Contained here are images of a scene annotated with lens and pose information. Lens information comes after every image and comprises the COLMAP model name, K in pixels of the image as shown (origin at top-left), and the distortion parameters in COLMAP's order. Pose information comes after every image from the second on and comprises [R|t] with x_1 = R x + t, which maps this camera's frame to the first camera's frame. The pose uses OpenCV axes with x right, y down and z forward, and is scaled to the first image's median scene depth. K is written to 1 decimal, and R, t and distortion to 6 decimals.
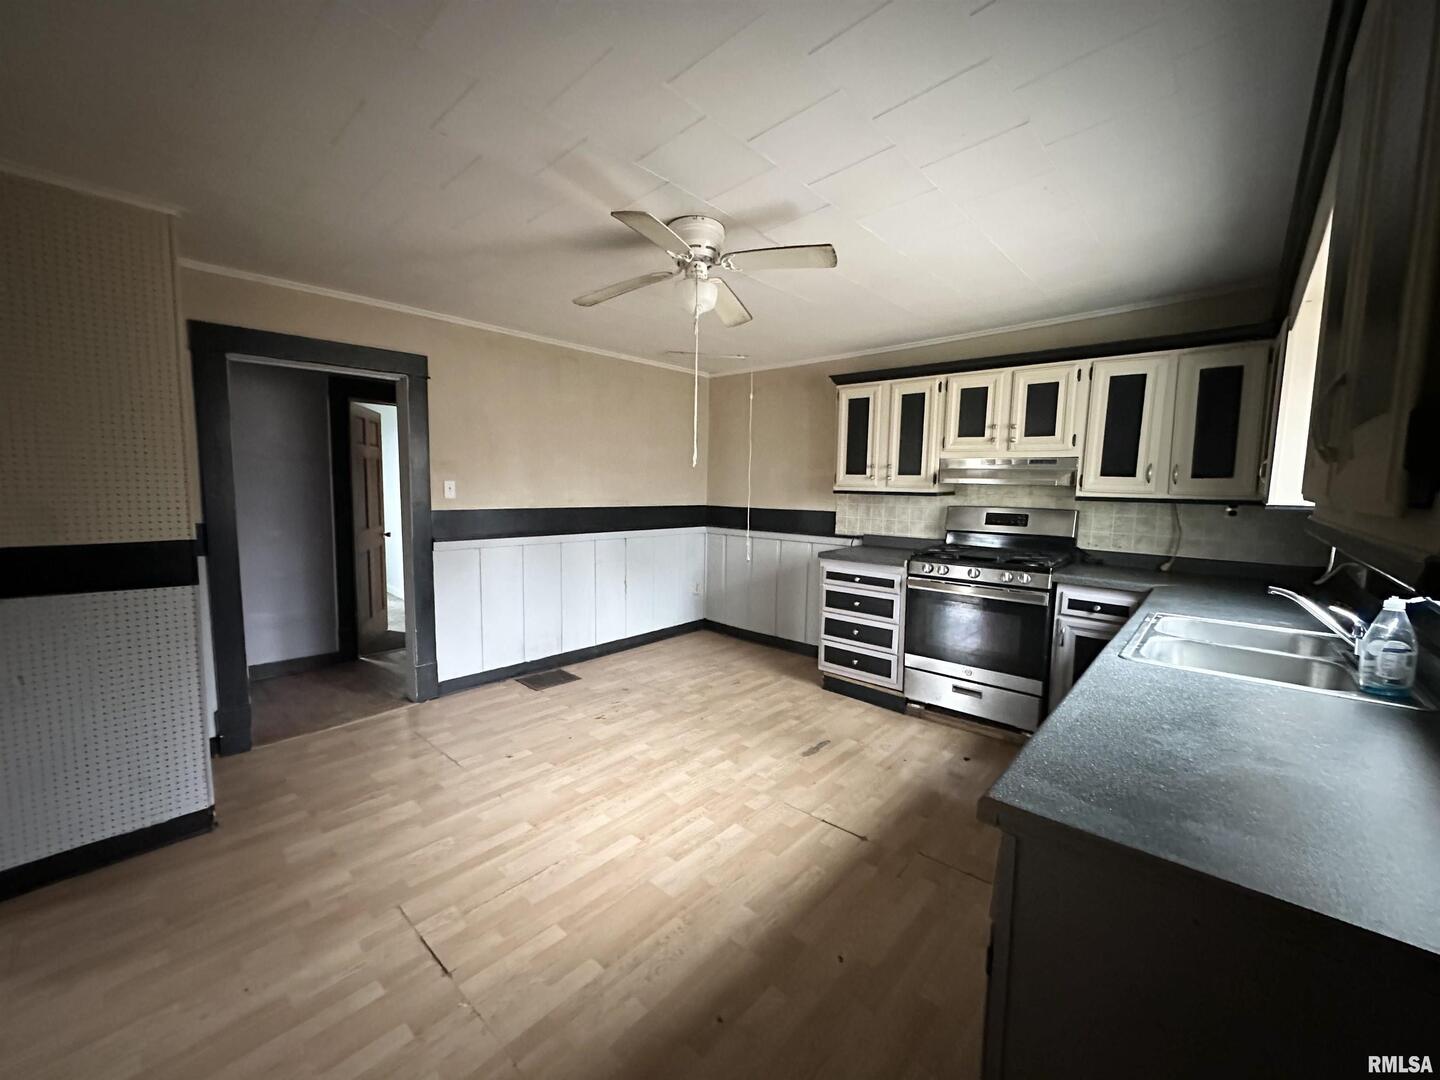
lens RADIAL K [[572.8, 0, 721.4], [0, 572.8, 539.0], [0, 0, 1]] dist [-0.002127, 0.002090]
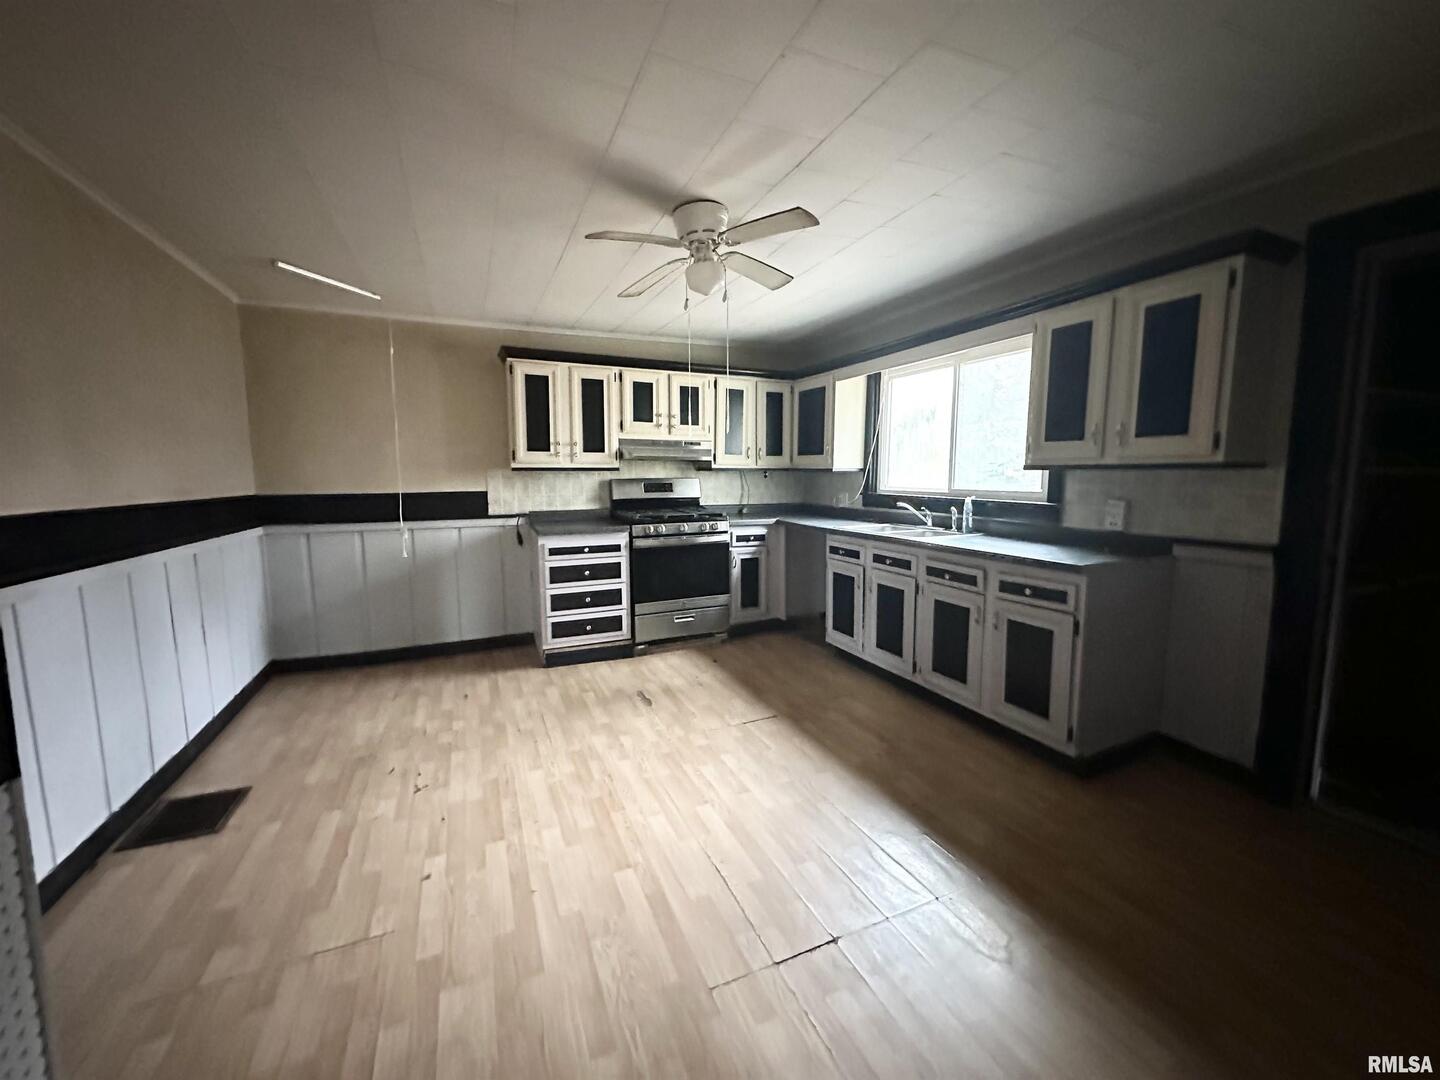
lens RADIAL K [[572.8, 0, 722.9], [0, 572.8, 539.1], [0, 0, 1]] dist [-0.002127, 0.002090]
pose [[0.409180, -0.123386, 0.904073, -0.625847], [0.099104, 0.990963, 0.090390, -0.020976], [-0.907056, 0.052611, 0.417711, 0.327815]]
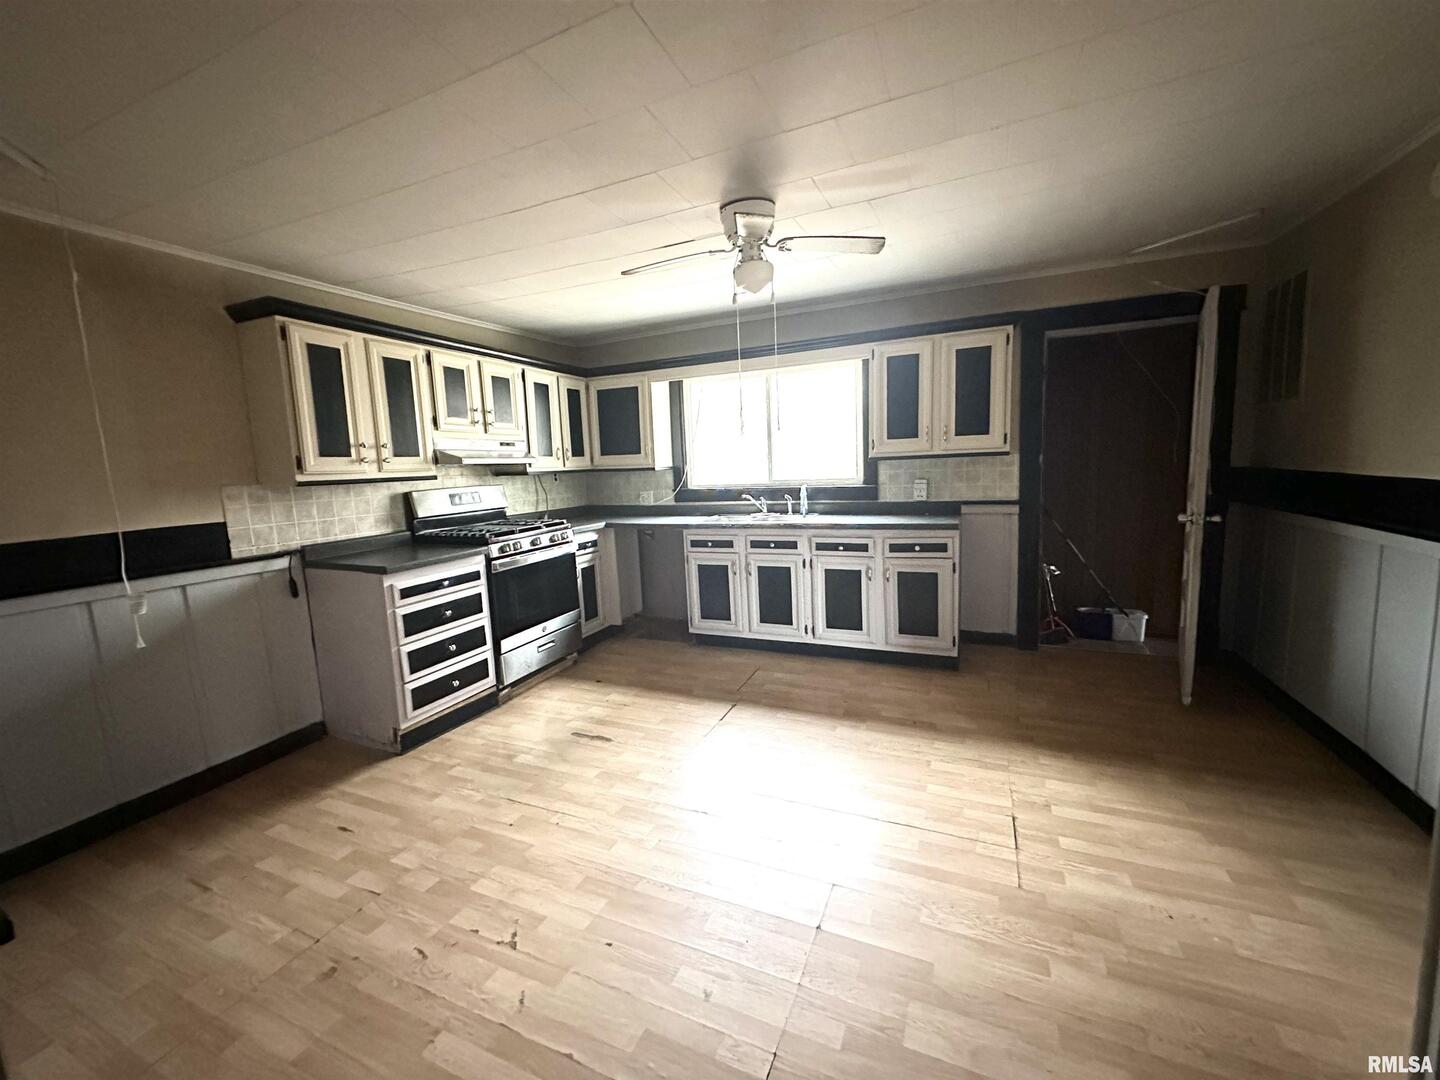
lens RADIAL K [[572.8, 0, 722.2], [0, 572.8, 539.4], [0, 0, 1]] dist [-0.002127, 0.002090]
pose [[-0.307432, -0.128104, 0.942908, -0.650350], [0.132186, 0.975540, 0.175636, -0.082921], [-0.942344, 0.178635, -0.282978, 0.858586]]
